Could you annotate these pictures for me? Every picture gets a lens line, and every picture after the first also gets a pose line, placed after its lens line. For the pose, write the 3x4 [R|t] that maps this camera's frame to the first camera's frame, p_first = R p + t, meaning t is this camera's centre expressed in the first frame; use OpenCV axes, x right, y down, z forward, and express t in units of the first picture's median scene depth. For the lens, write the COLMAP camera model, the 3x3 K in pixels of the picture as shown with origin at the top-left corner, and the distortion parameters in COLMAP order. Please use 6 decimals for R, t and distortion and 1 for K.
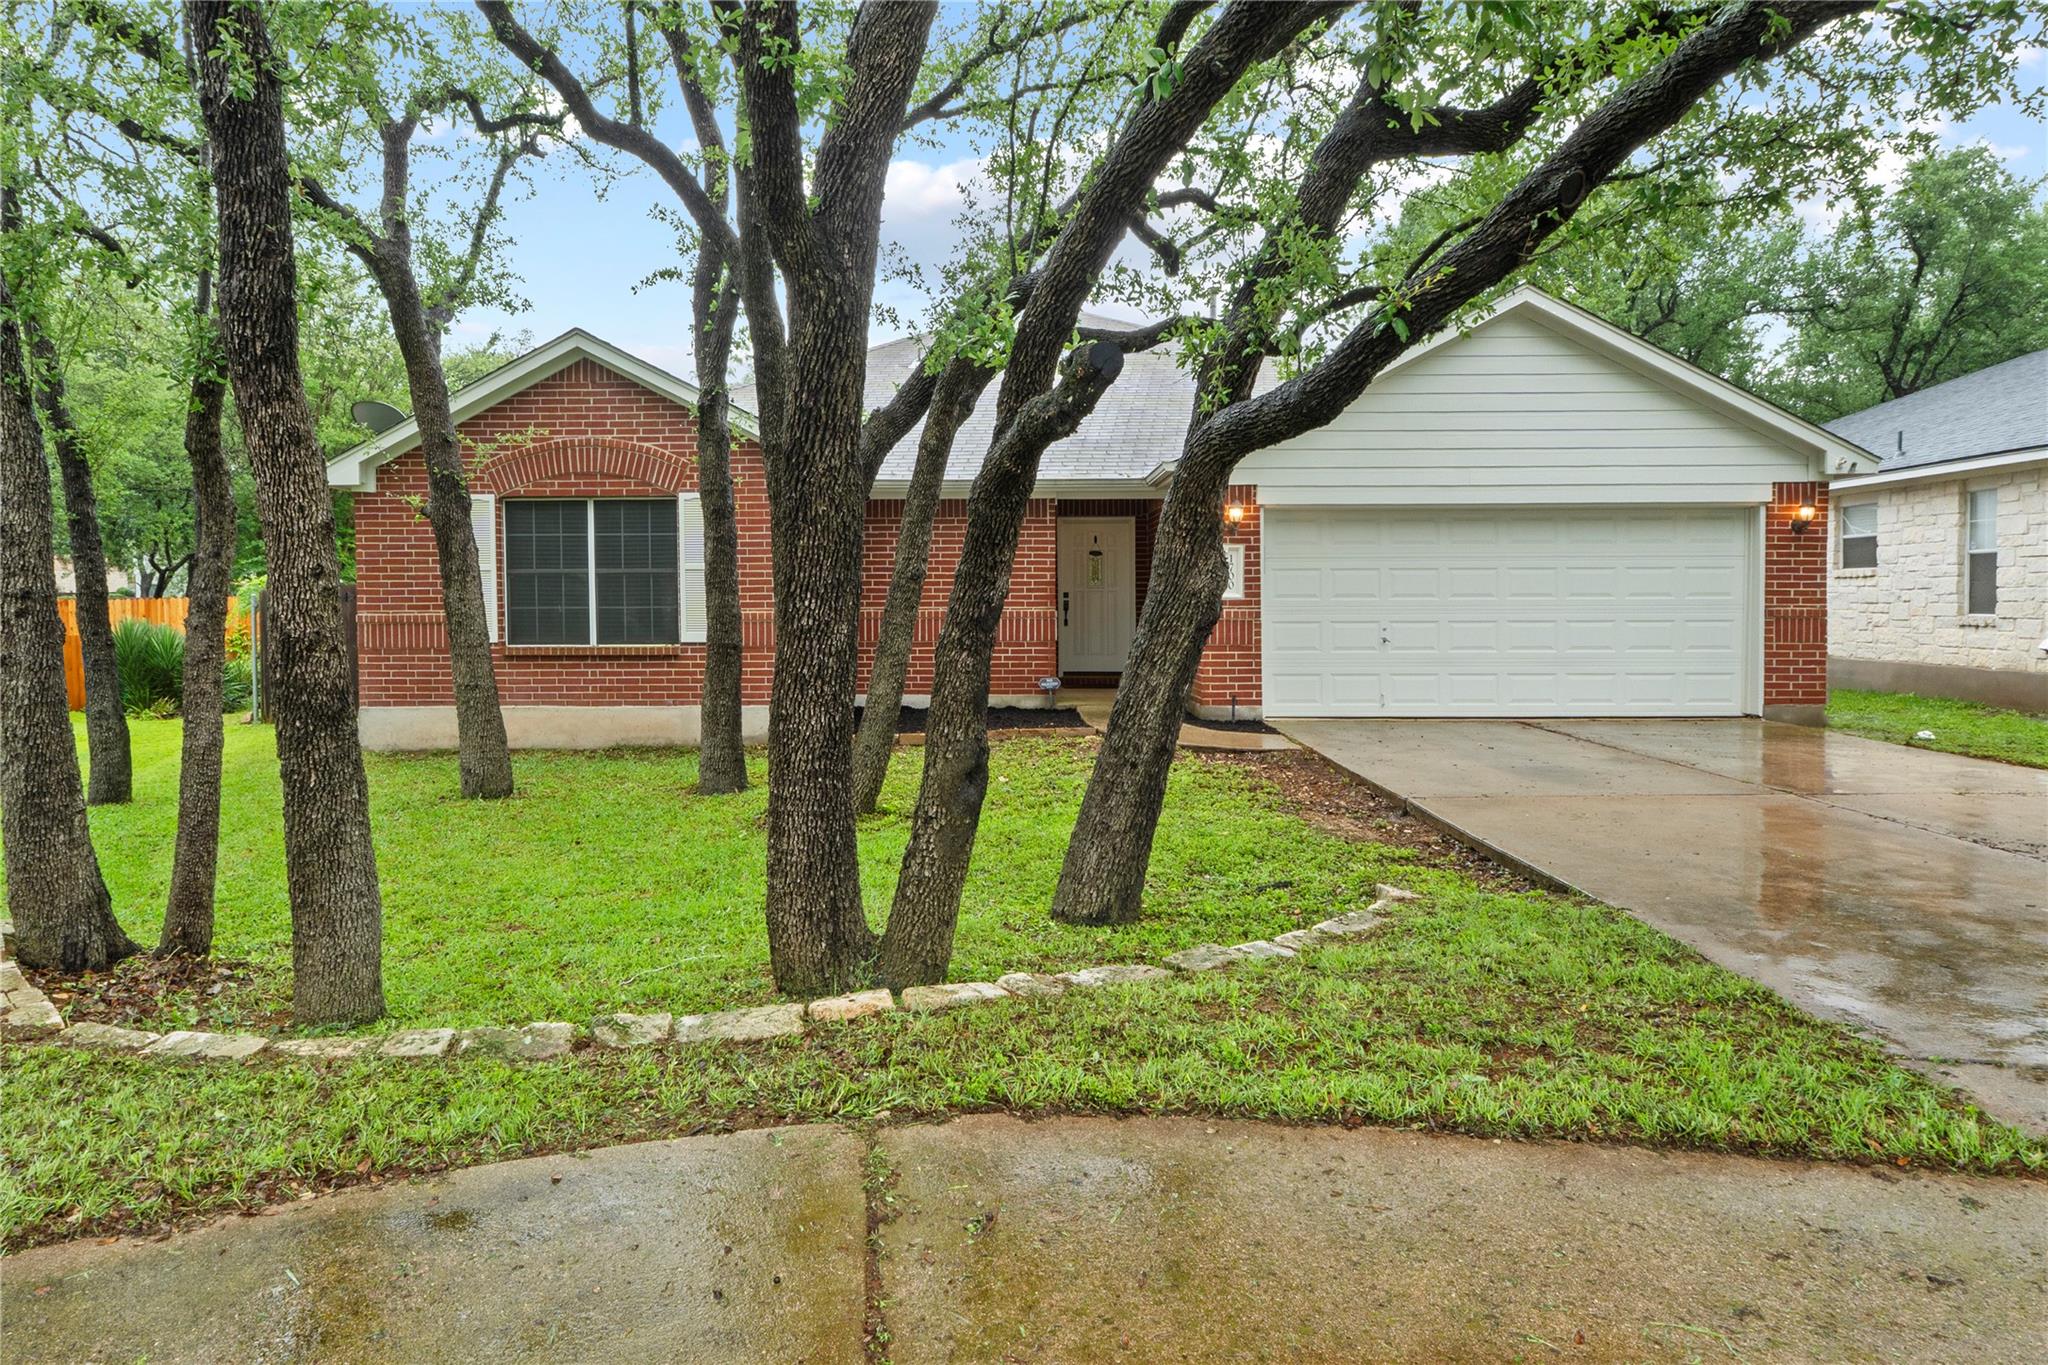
lens RADIAL K [[1179.0, 0, 970.3], [0, 1179.0, 622.1], [0, 0, 1]] dist [-0.002979, 0.000590]
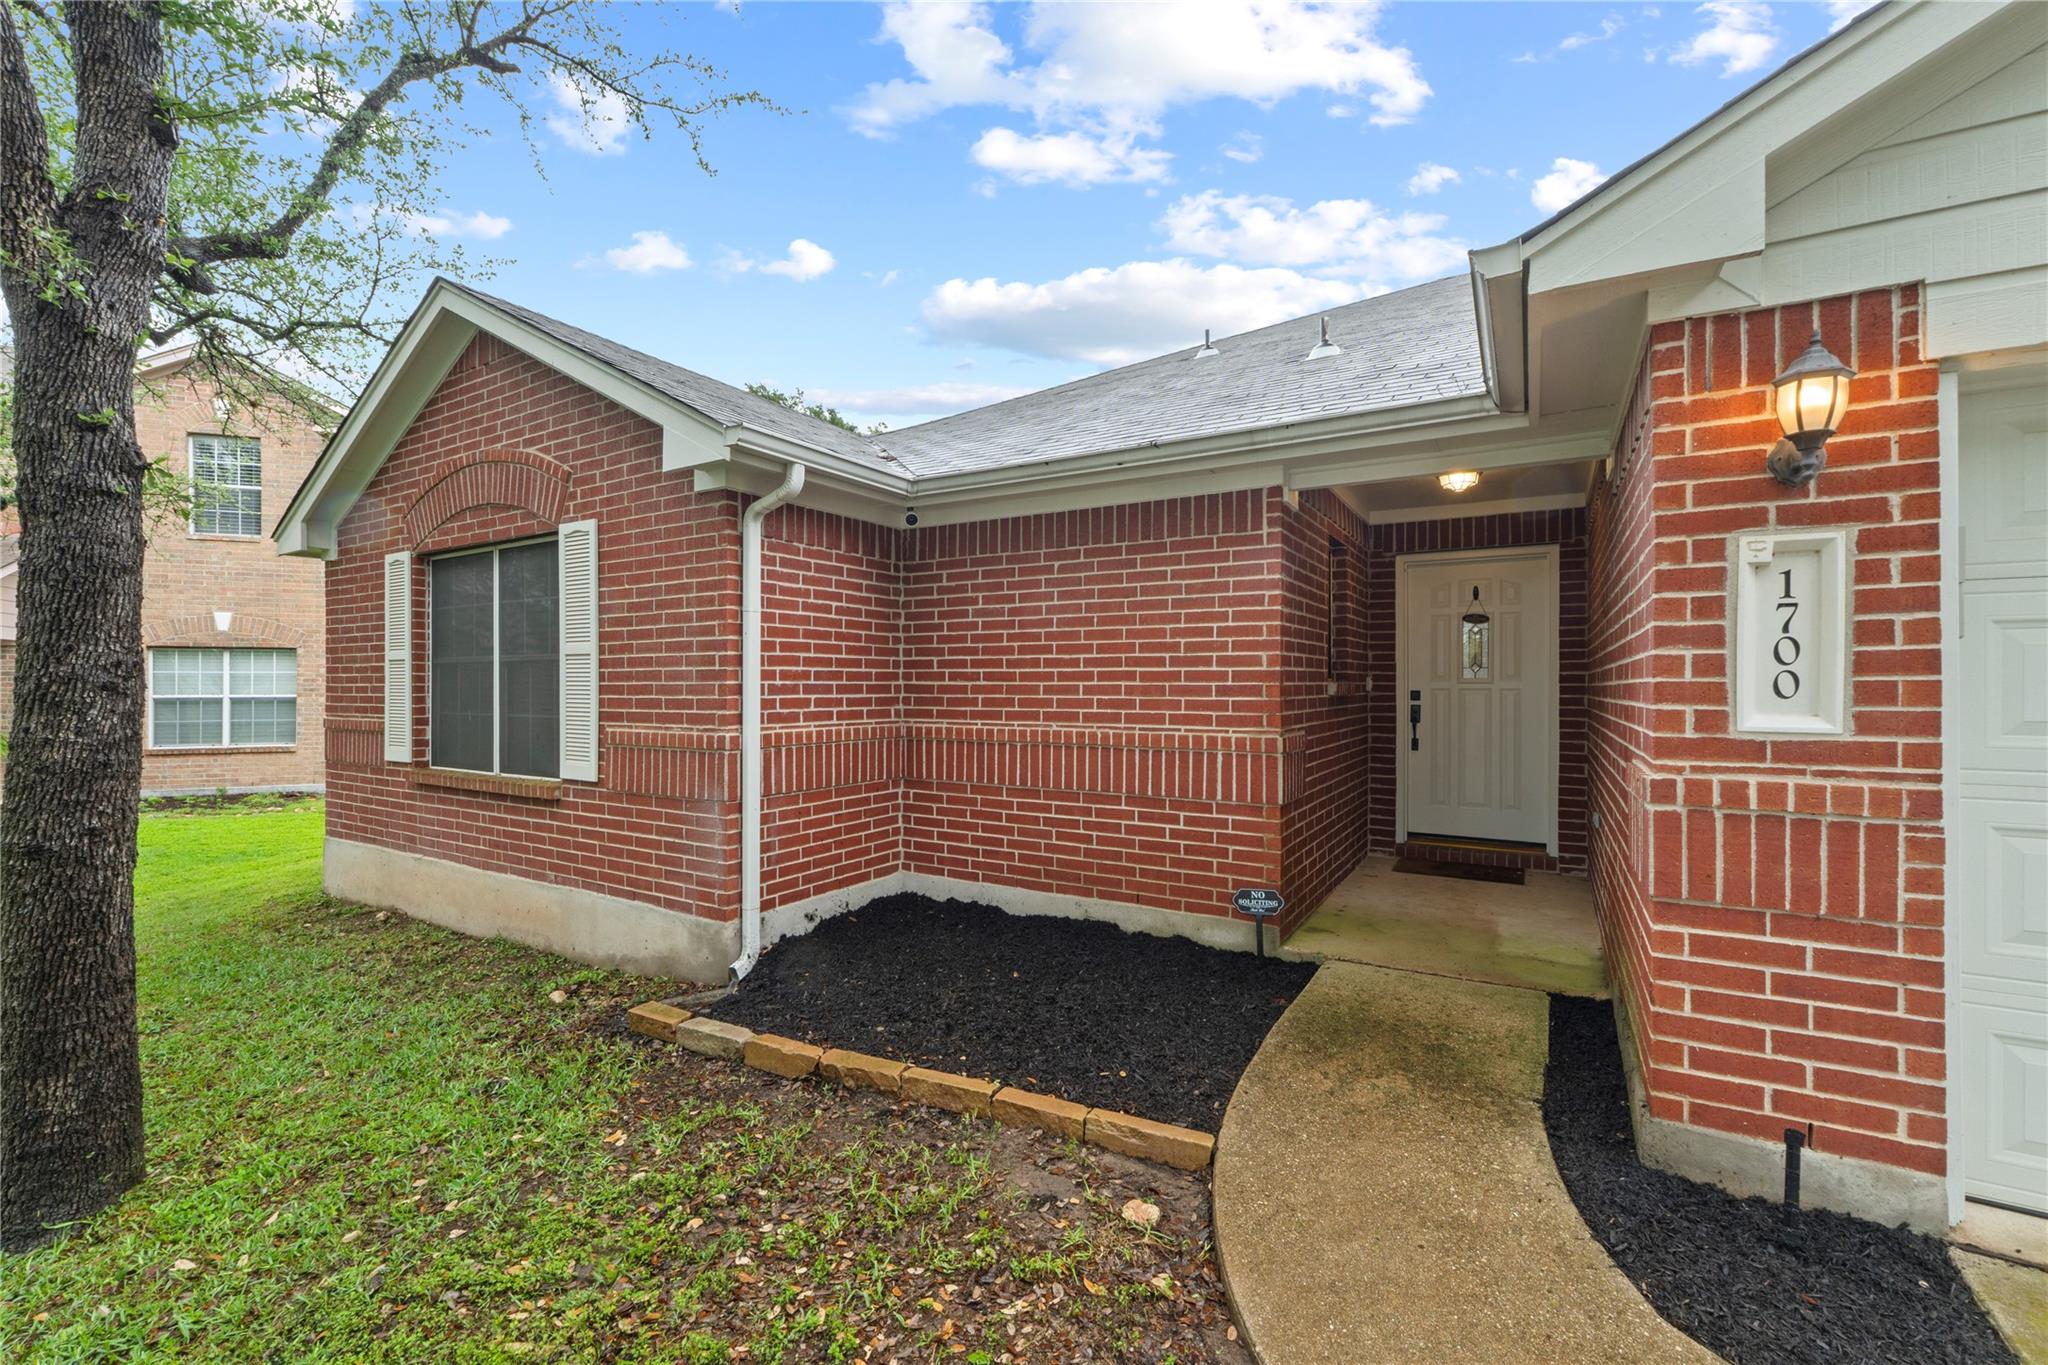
lens RADIAL K [[866.3, 0, 1018.9], [0, 866.3, 688.7], [0, 0, 1]] dist [-0.007244, 0.000375]
pose [[0.864064, 0.006168, -0.503345, 0.170016], [-0.012954, 0.999866, -0.009986, -0.026285], [0.503216, 0.015149, 0.864028, 0.747526]]
